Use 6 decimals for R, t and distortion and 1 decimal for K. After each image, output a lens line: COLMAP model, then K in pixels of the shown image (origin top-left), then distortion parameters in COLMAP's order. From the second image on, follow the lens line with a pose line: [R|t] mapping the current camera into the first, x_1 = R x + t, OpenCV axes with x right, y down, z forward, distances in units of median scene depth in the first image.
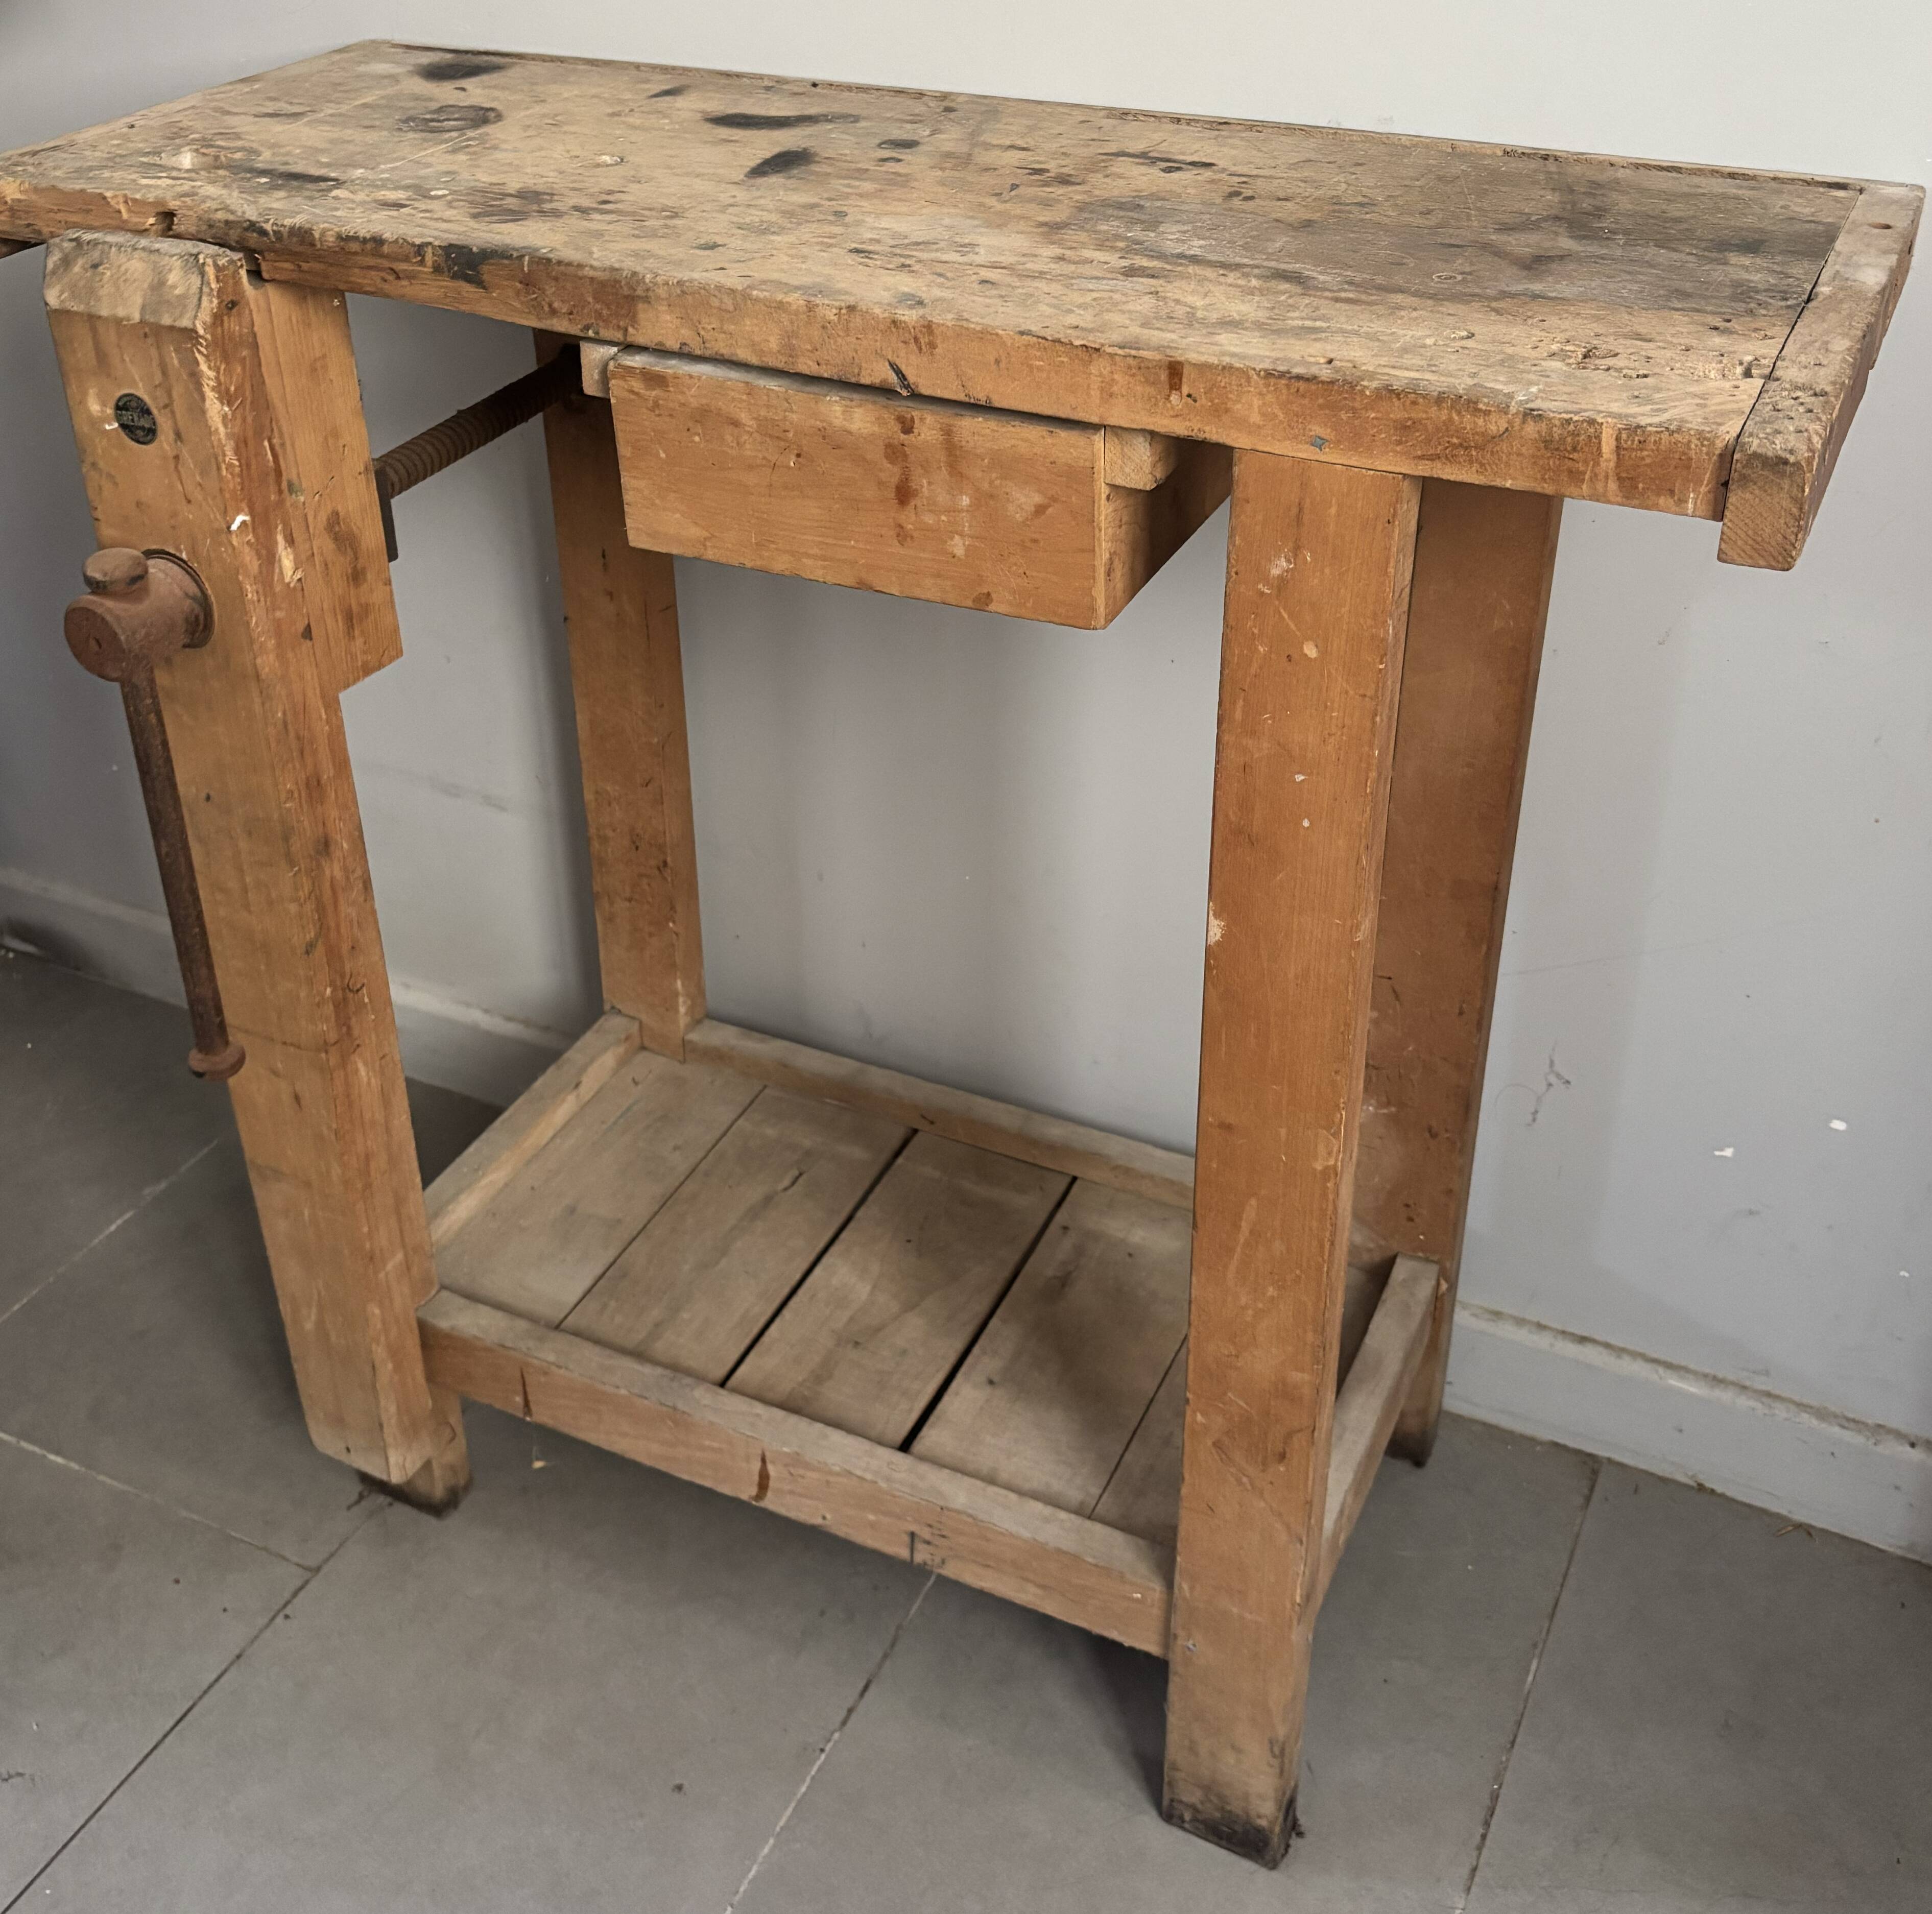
lens RADIAL K [[2272.9, 0, 976.9], [0, 2272.9, 747.8], [0, 0, 1]] dist [0.027536, 0.000000]
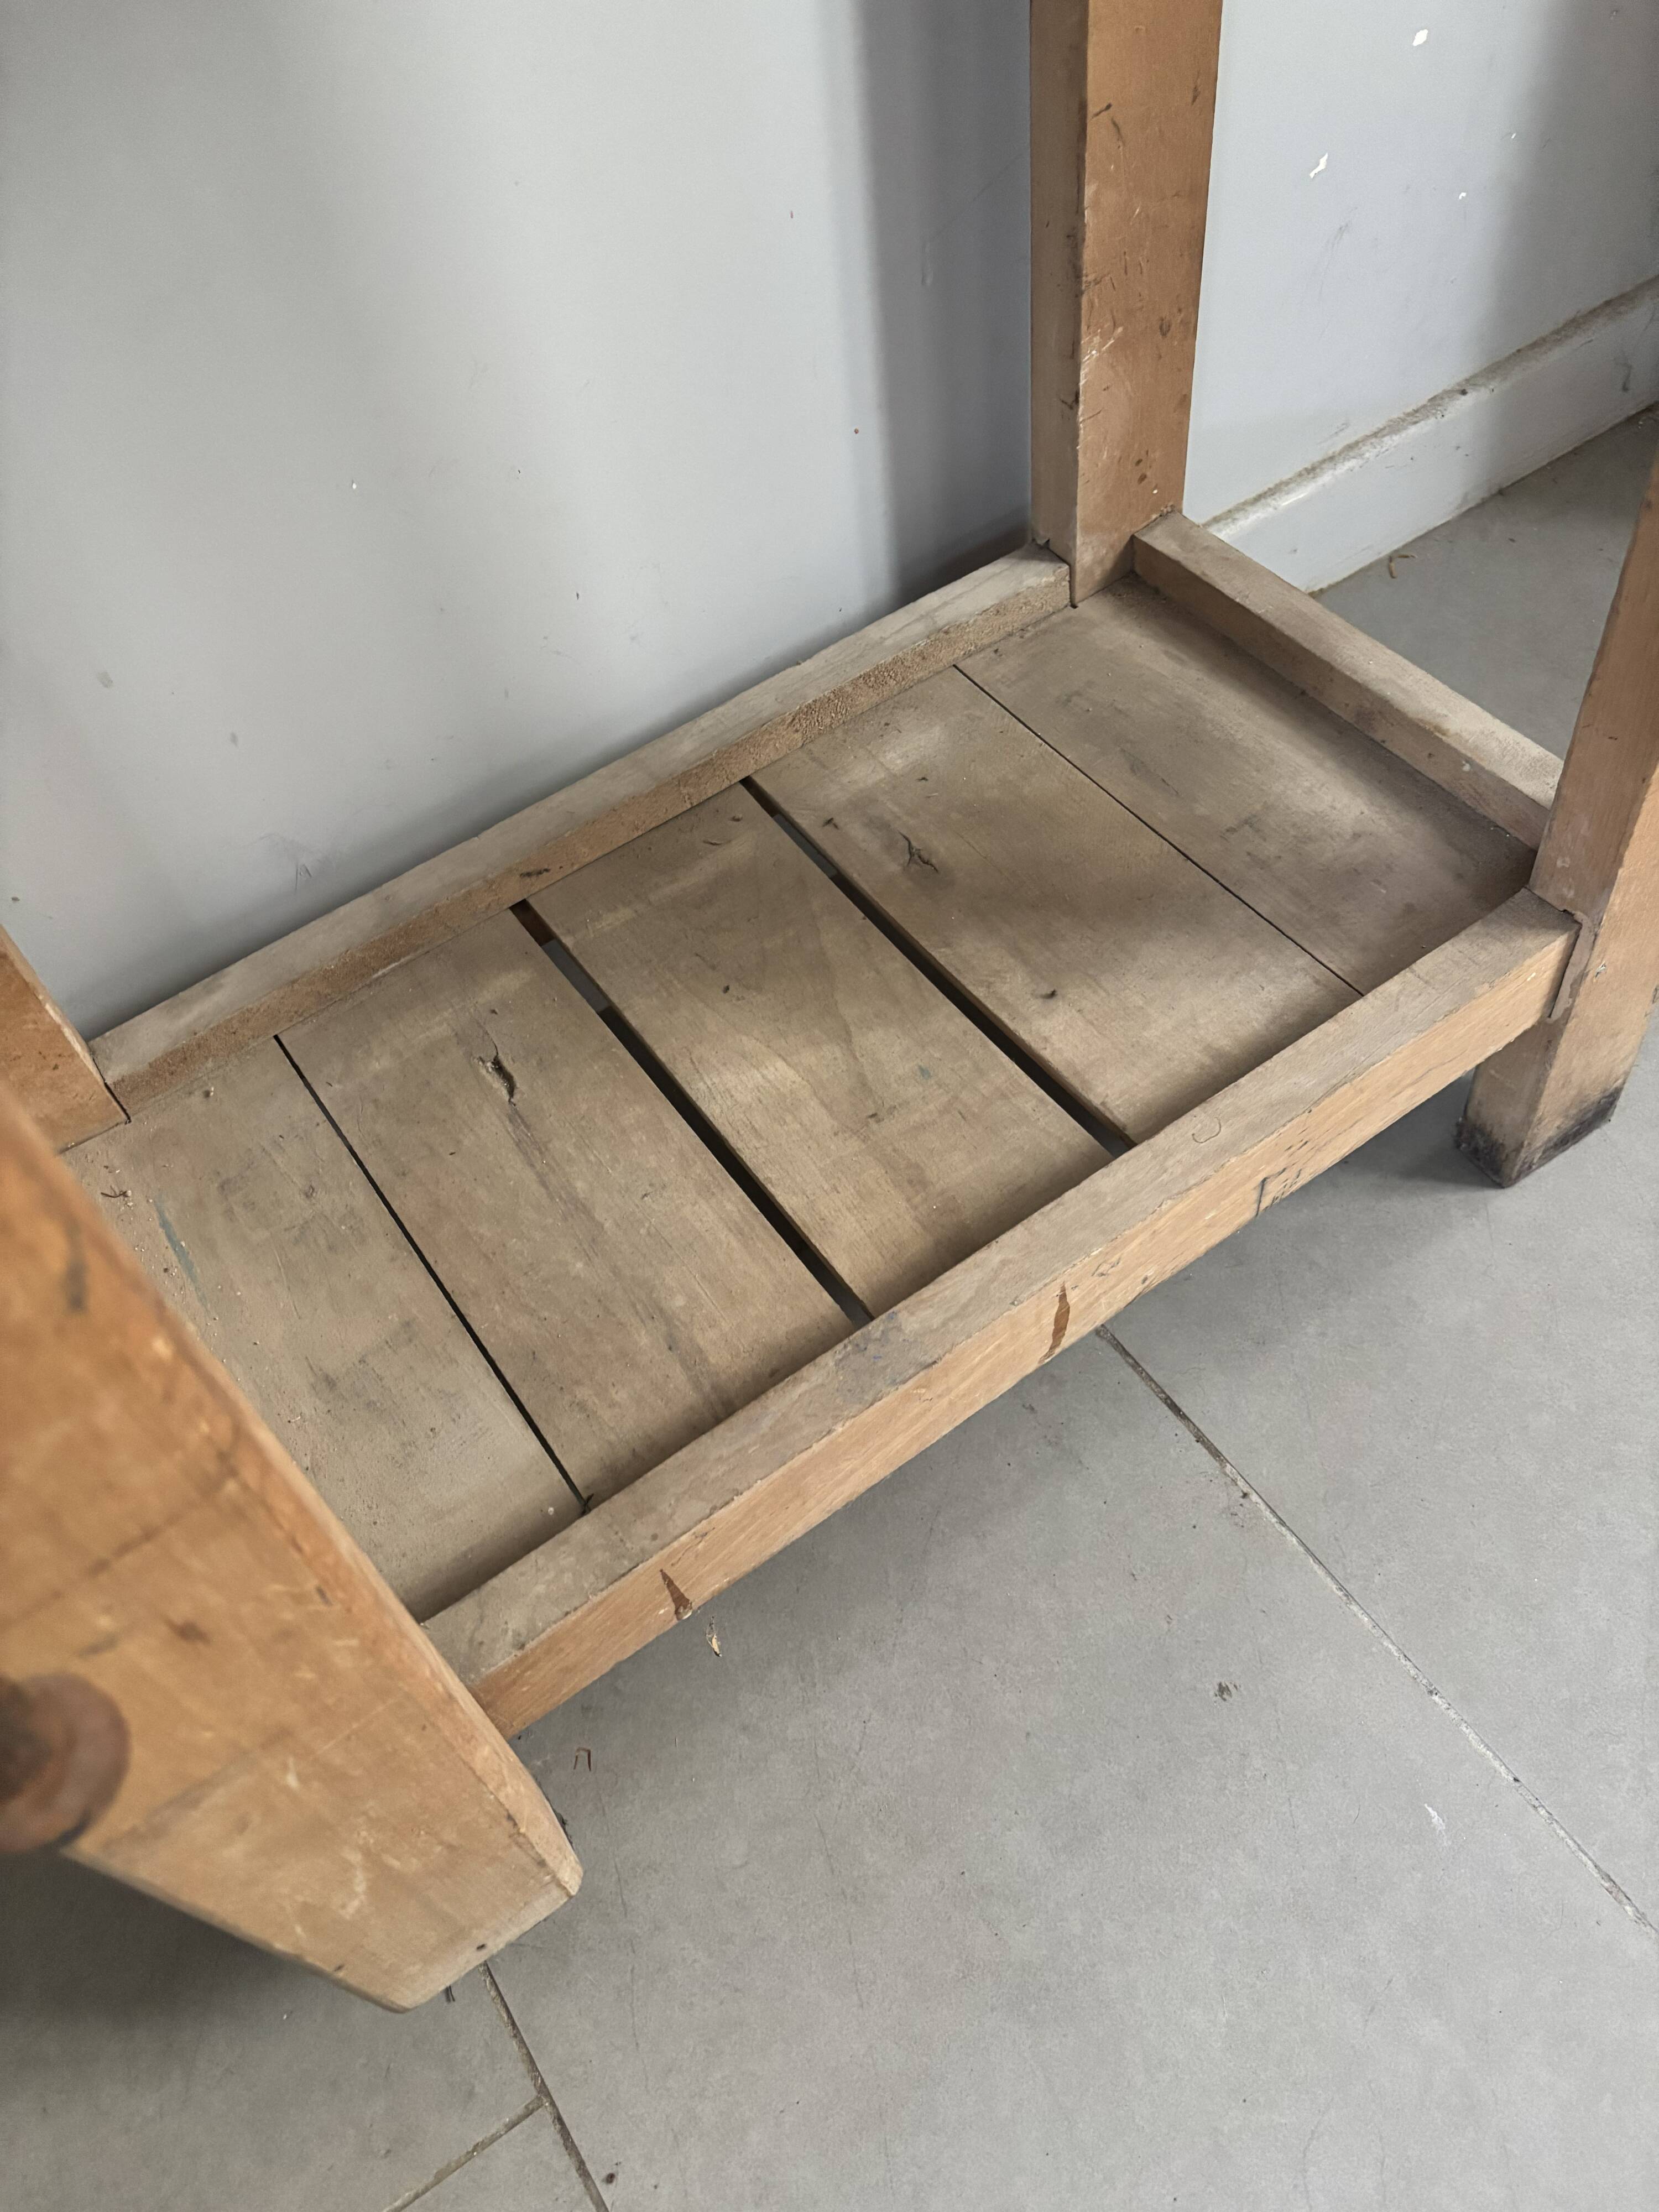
lens RADIAL K [[1731.7, 0, 821.1], [0, 1731.7, 1104.1], [0, 0, 1]] dist [0.011983, -0.015671]
pose [[0.498923, -0.719159, 0.483617, -0.382198], [0.508857, 0.694805, 0.508243, 0.003862], [-0.701527, -0.007482, 0.712603, 0.859770]]
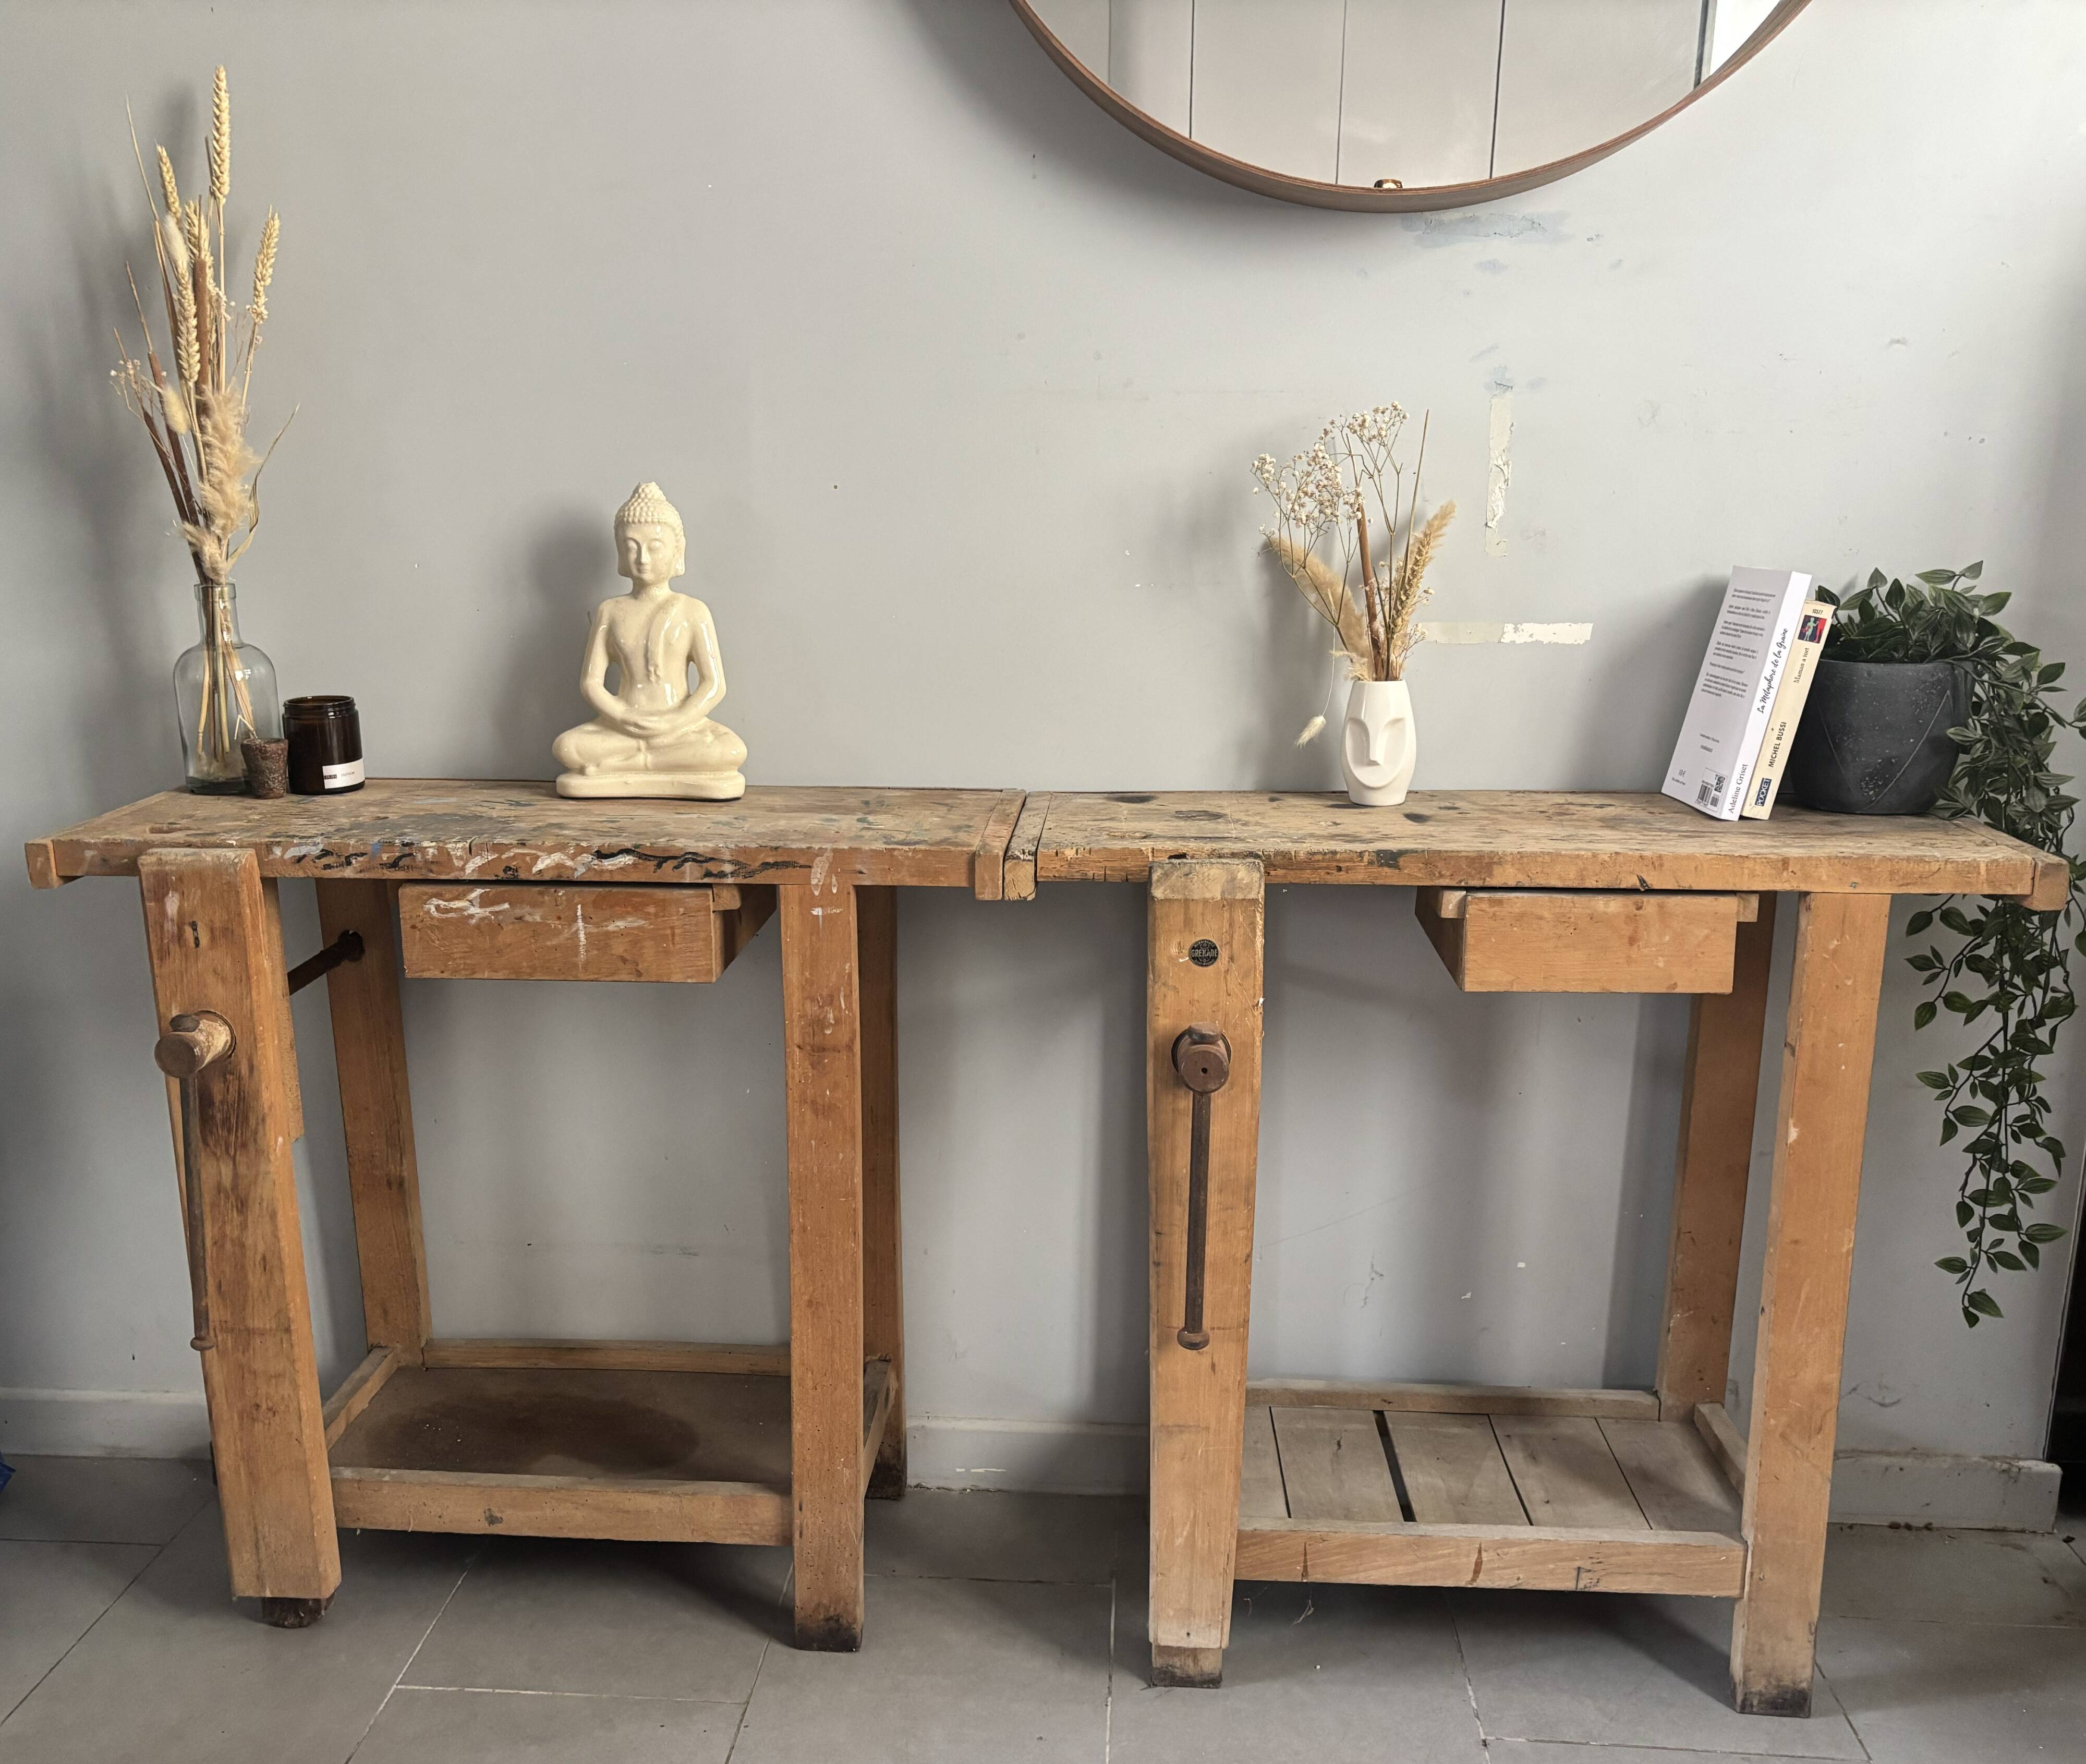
lens RADIAL K [[1970.8, 0, 988.6], [0, 1970.8, 952.9], [0, 0, 1]] dist [0.031328, 0.000000]
pose [[0.928608, -0.072140, 0.363982, -1.134067], [0.168061, 0.956308, -0.239228, 0.214564], [-0.330821, 0.283320, 0.900159, -0.402661]]
